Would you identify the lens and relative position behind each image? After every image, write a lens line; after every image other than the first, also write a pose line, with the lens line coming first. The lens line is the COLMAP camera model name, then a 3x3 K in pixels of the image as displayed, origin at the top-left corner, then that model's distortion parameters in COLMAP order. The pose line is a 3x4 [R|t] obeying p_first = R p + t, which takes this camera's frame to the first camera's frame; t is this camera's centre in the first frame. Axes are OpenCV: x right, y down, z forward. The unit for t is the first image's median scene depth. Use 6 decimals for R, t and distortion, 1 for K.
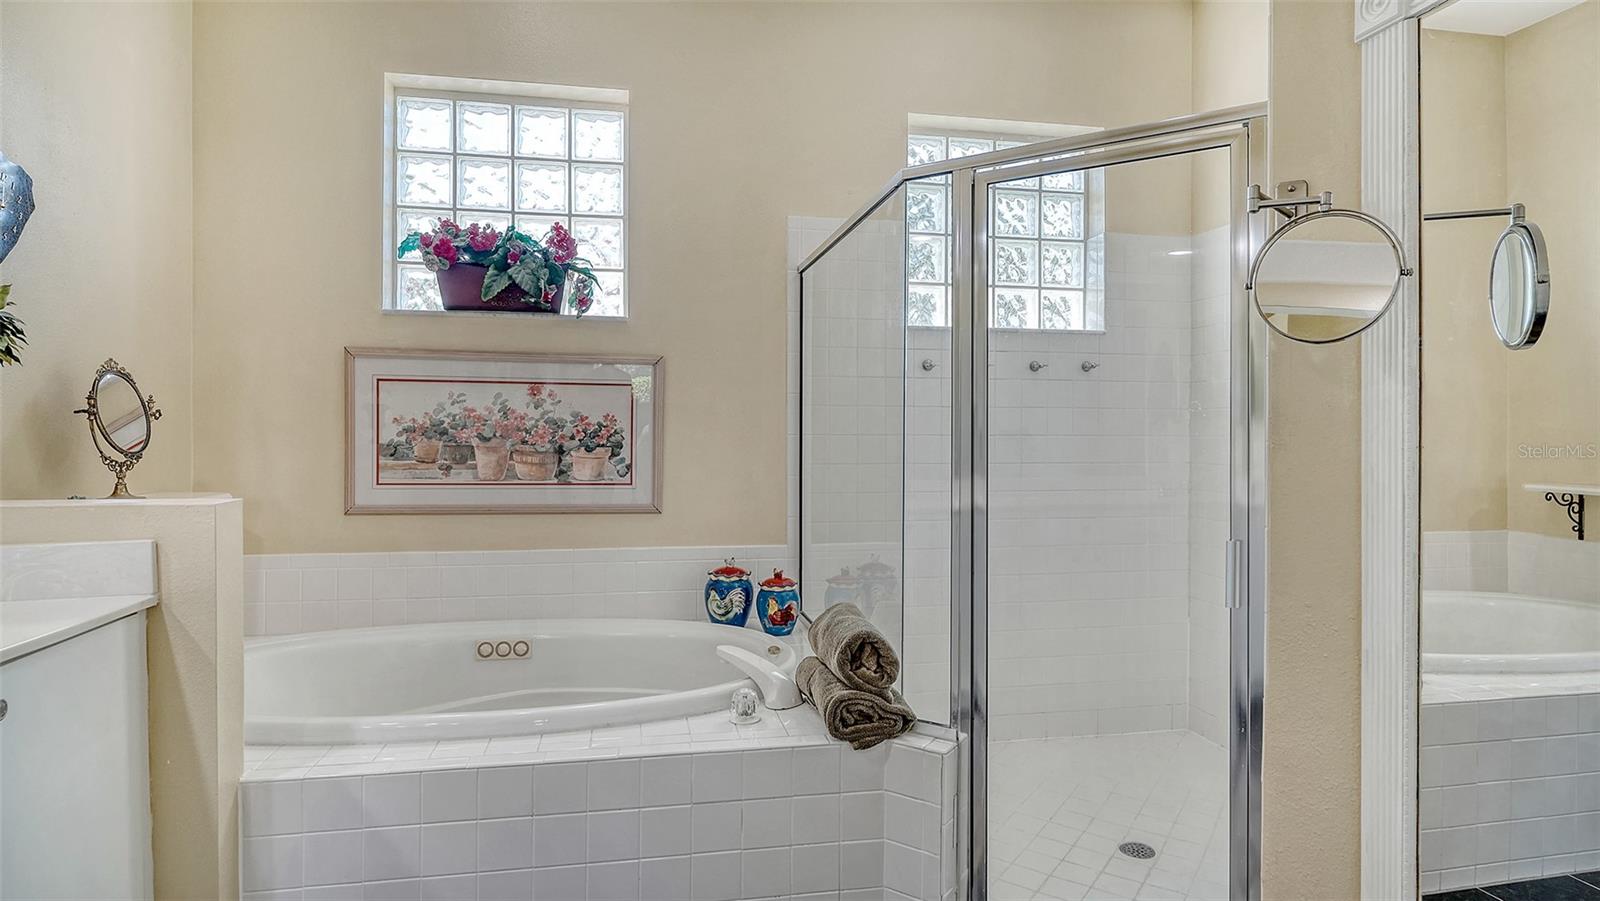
lens RADIAL K [[855.2, 0, 800.2], [0, 855.2, 439.9], [0, 0, 1]] dist [-0.000797, -0.000072]
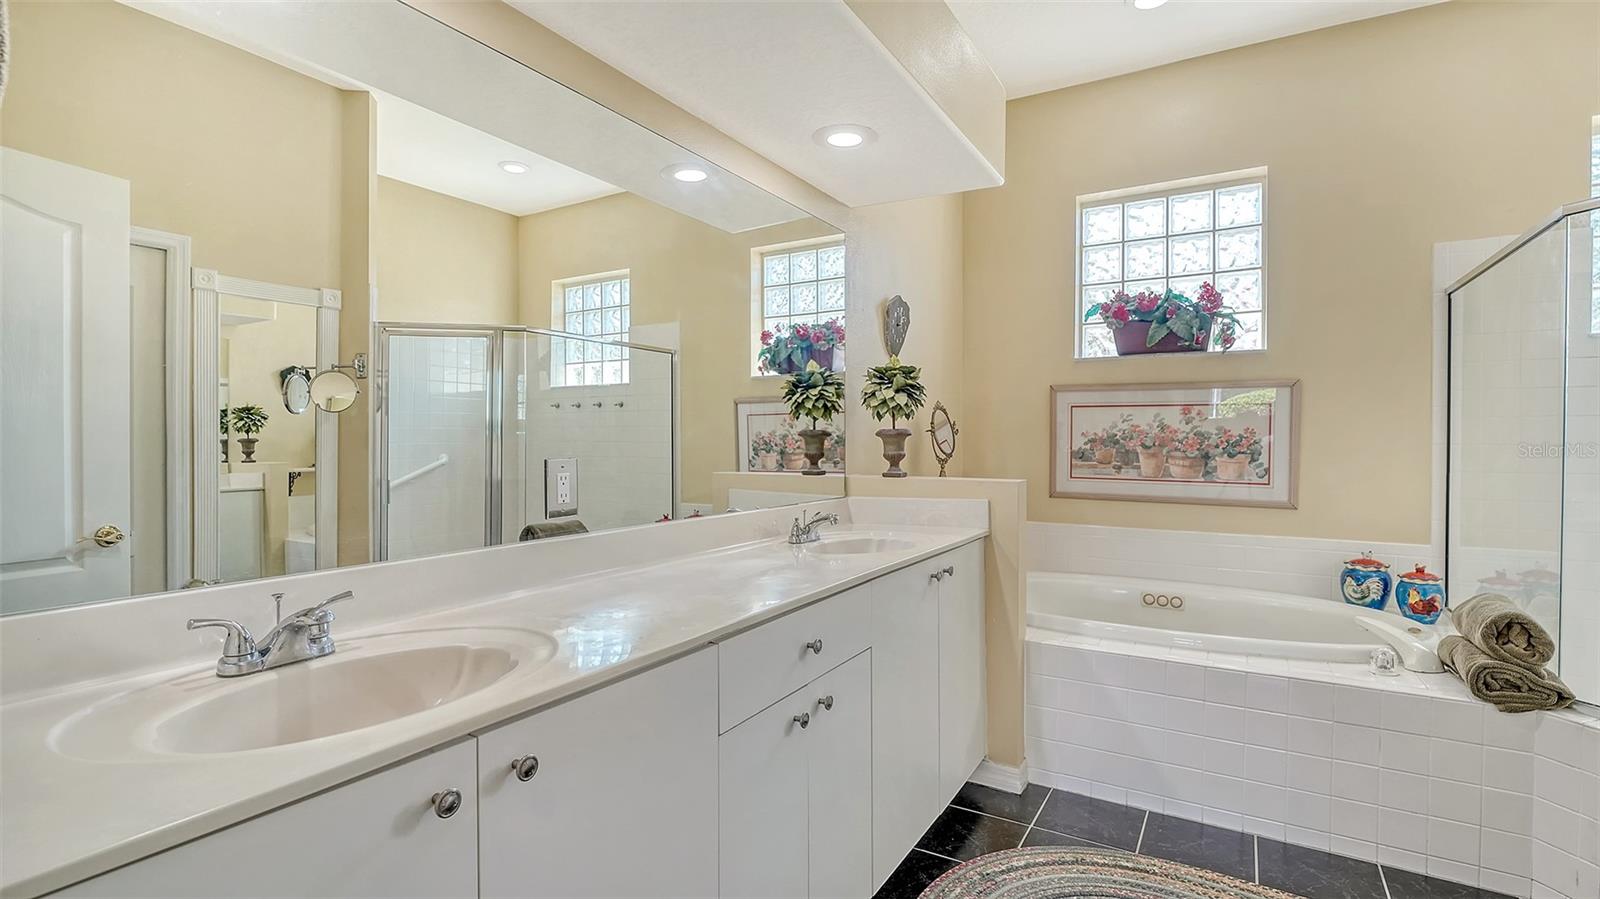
lens RADIAL K [[758.5, 0, 800.0], [0, 758.5, 449.5], [0, 0, 1]] dist [-0.011357, 0.000844]
pose [[0.752002, 0.005356, -0.659139, 0.012378], [-0.005972, 0.999981, 0.001313, 0.004391], [0.659134, 0.002949, 0.752020, -0.275790]]
